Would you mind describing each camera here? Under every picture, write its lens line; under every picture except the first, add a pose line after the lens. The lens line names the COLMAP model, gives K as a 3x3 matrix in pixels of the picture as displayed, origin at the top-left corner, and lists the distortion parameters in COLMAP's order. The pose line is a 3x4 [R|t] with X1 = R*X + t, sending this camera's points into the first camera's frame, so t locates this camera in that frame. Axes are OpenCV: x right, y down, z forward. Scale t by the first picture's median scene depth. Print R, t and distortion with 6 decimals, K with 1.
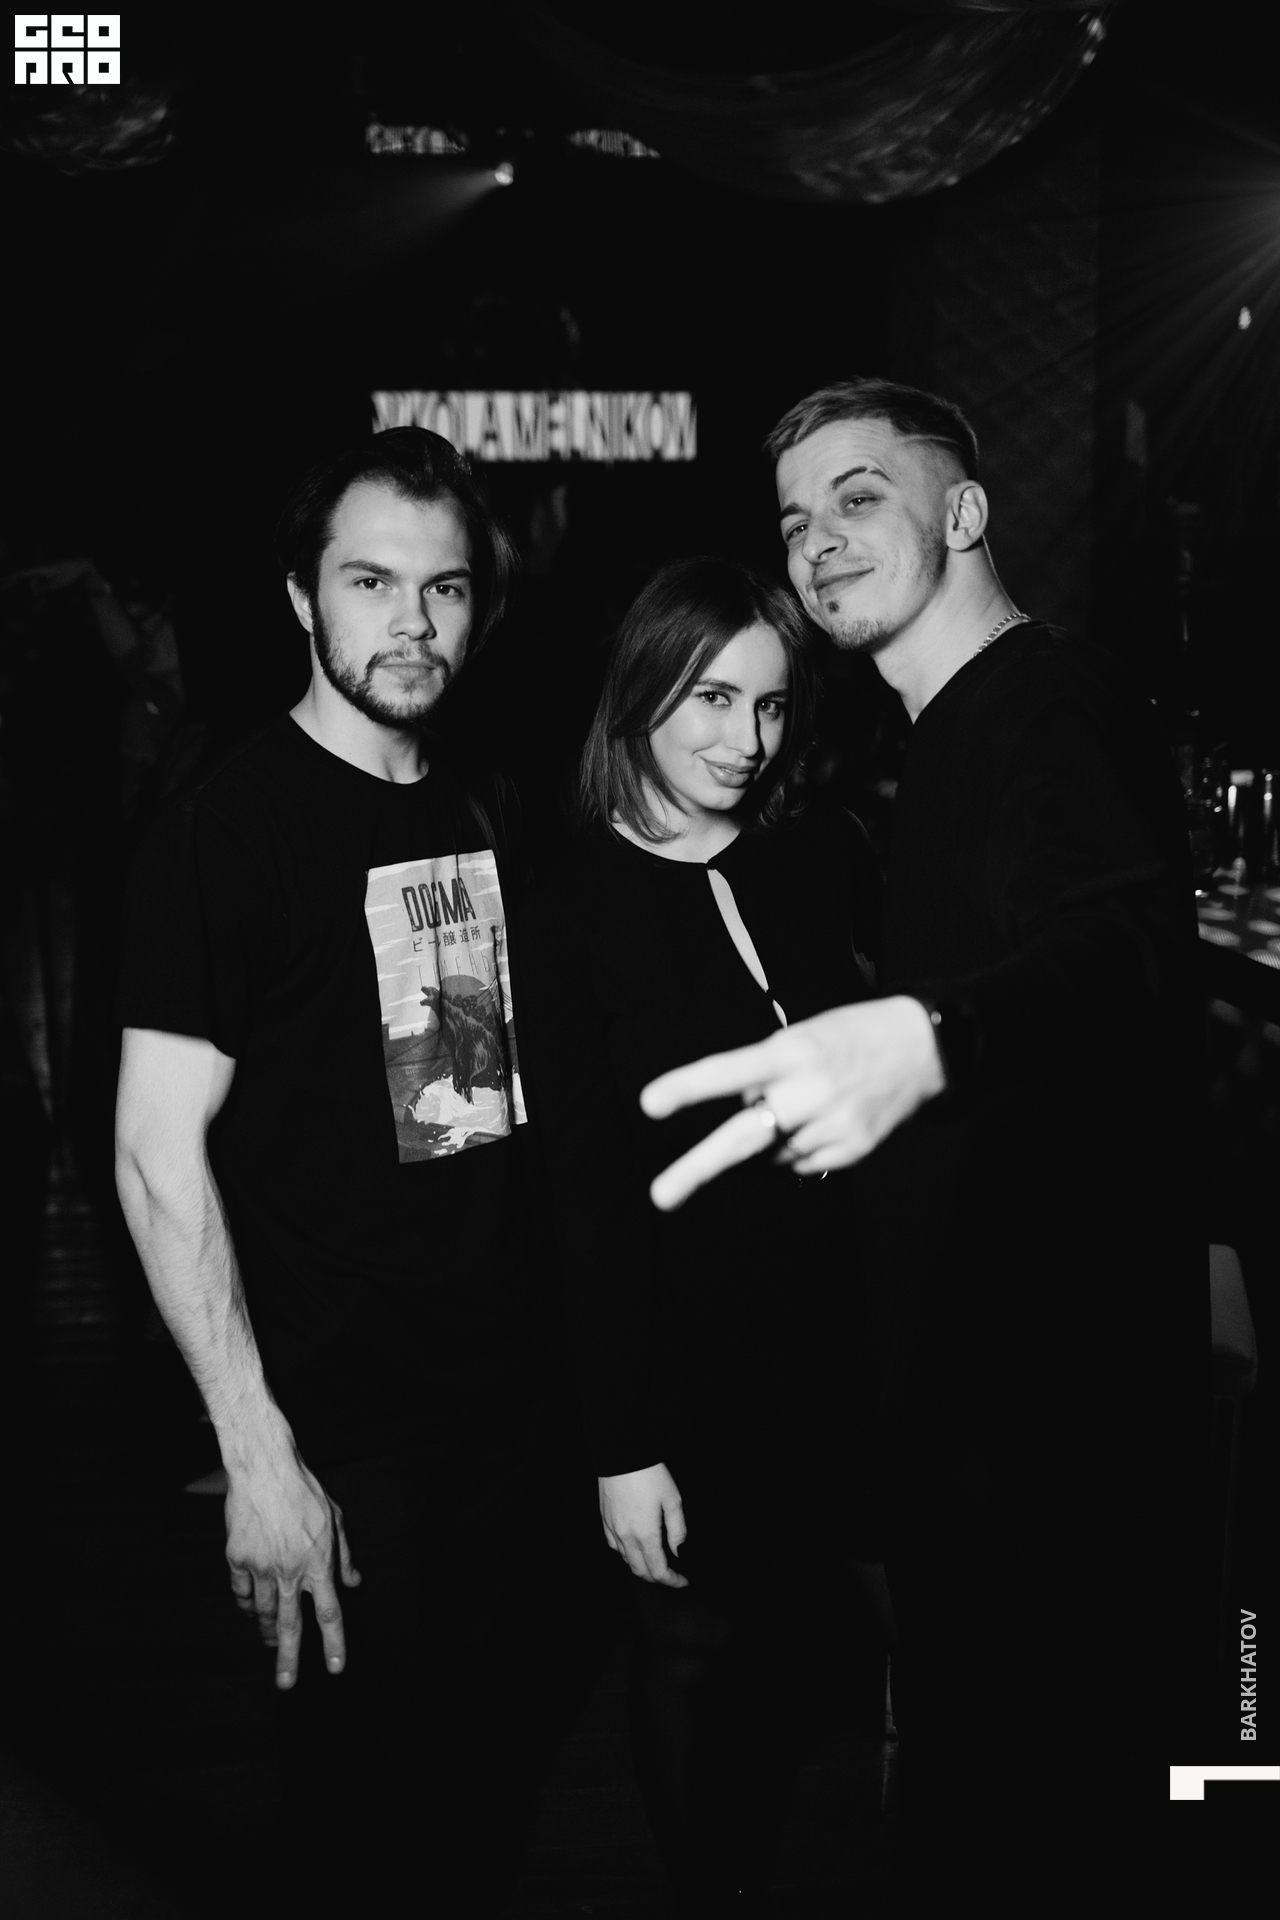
lens RADIAL K [[1827.6, 0, 633.9], [0, 1827.6, 962.9], [0, 0, 1]] dist [-0.025351, 0.000000]
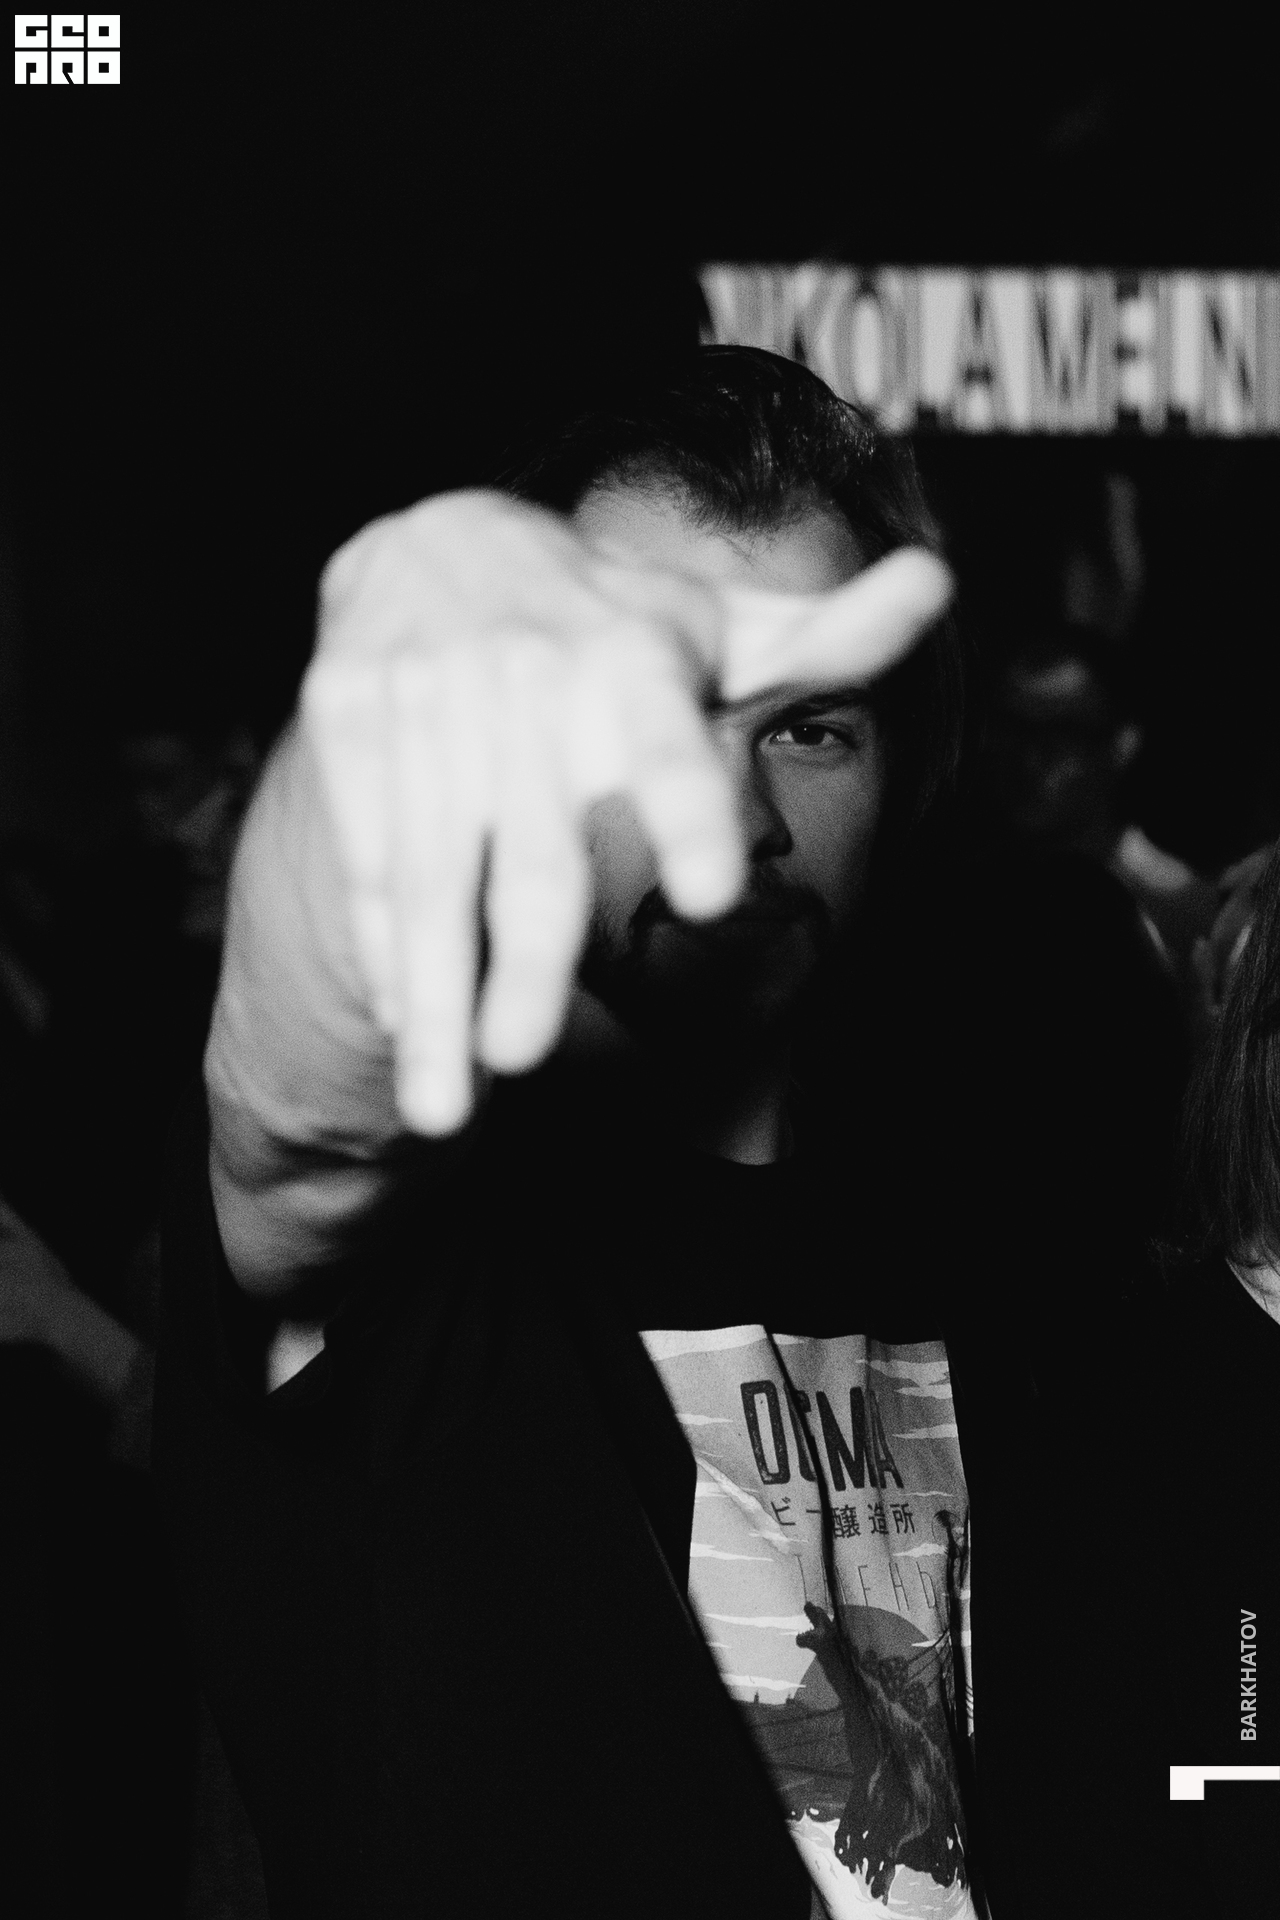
lens RADIAL K [[1827.6, 0, 632.7], [0, 1827.6, 950.5], [0, 0, 1]] dist [-0.025351, 0.000000]
pose [[0.952205, 0.018060, -0.304924, -0.021034], [-0.063221, 0.988288, -0.138890, -0.083788], [0.298844, 0.151529, 0.942195, 0.573669]]
